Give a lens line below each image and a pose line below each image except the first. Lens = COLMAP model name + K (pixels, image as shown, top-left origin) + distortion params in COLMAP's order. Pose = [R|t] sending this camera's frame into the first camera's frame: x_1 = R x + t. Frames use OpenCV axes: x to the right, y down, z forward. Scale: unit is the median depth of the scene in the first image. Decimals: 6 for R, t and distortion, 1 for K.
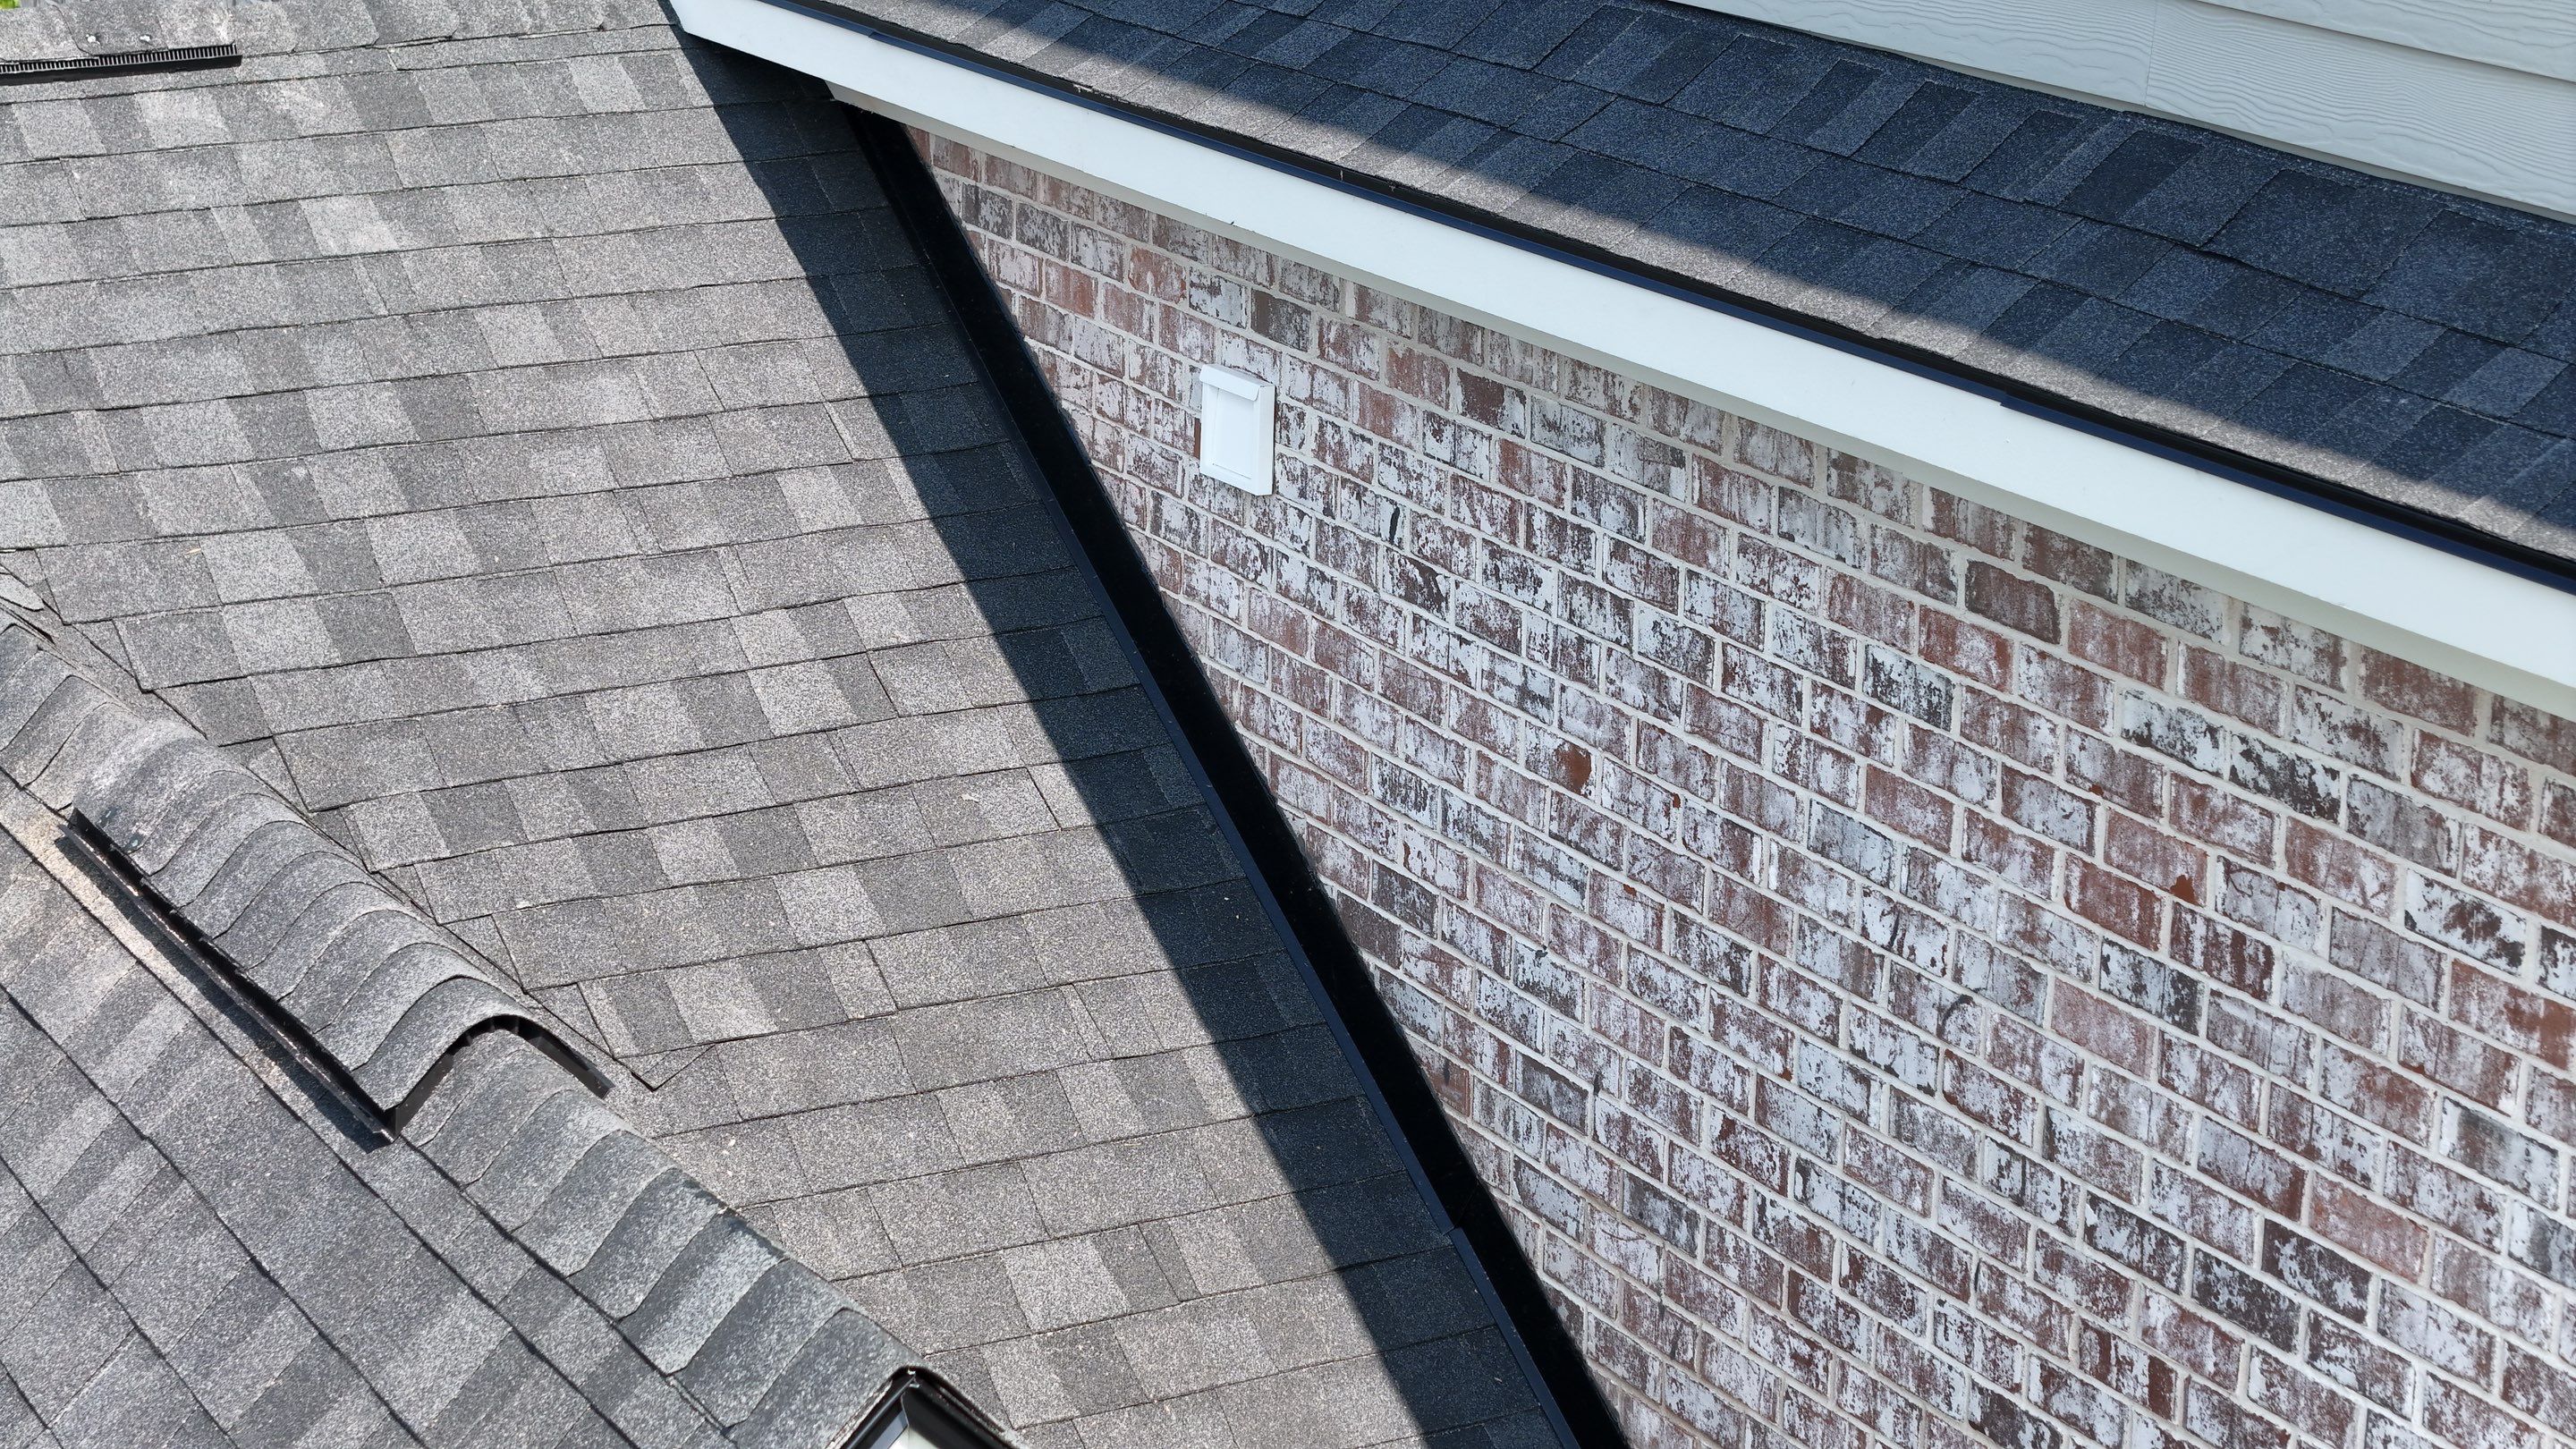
lens RADIAL K [[5161.9, 0, 1285.6], [0, 5161.9, 739.1], [0, 0, 1]] dist [-0.192061, 0.000000]
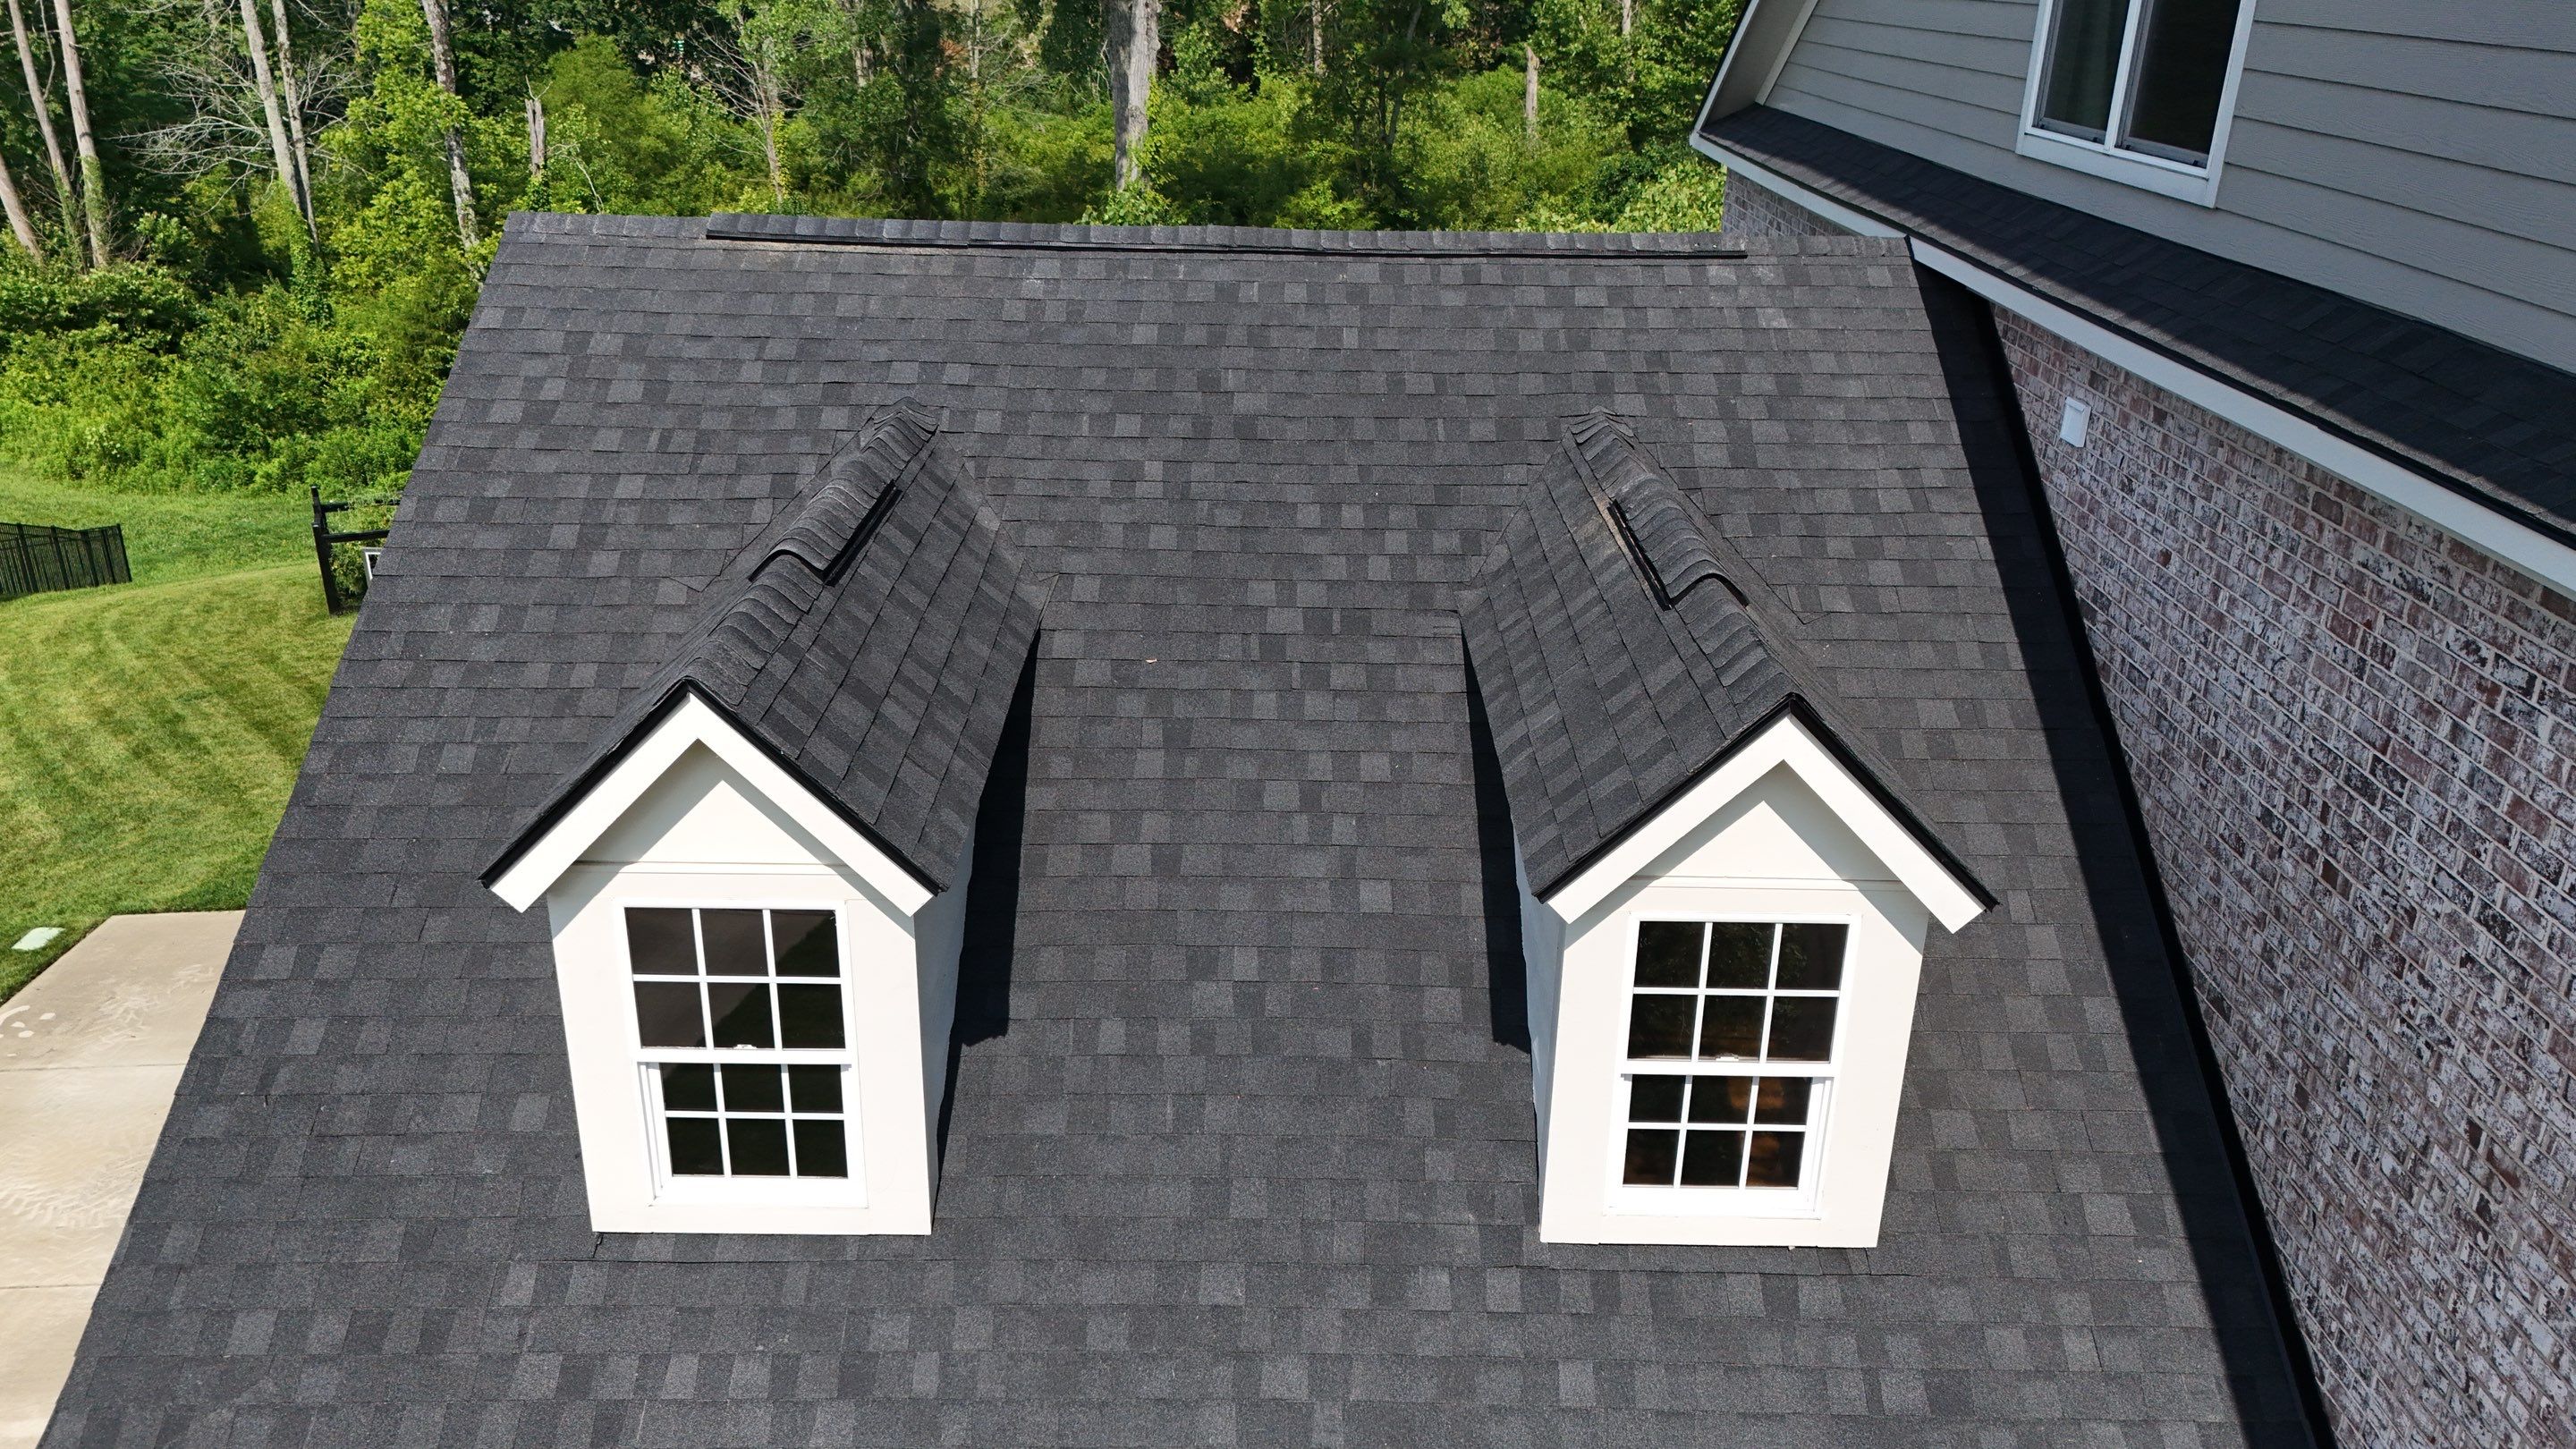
lens RADIAL K [[1910.6, 0, 1288.9], [0, 1910.6, 710.1], [0, 0, 1]] dist [0.041018, -0.031746]
pose [[0.877252, 0.179639, -0.445149, 0.115696], [-0.137248, 0.982489, 0.126008, 0.019904], [0.459990, -0.049445, 0.886546, -0.100684]]
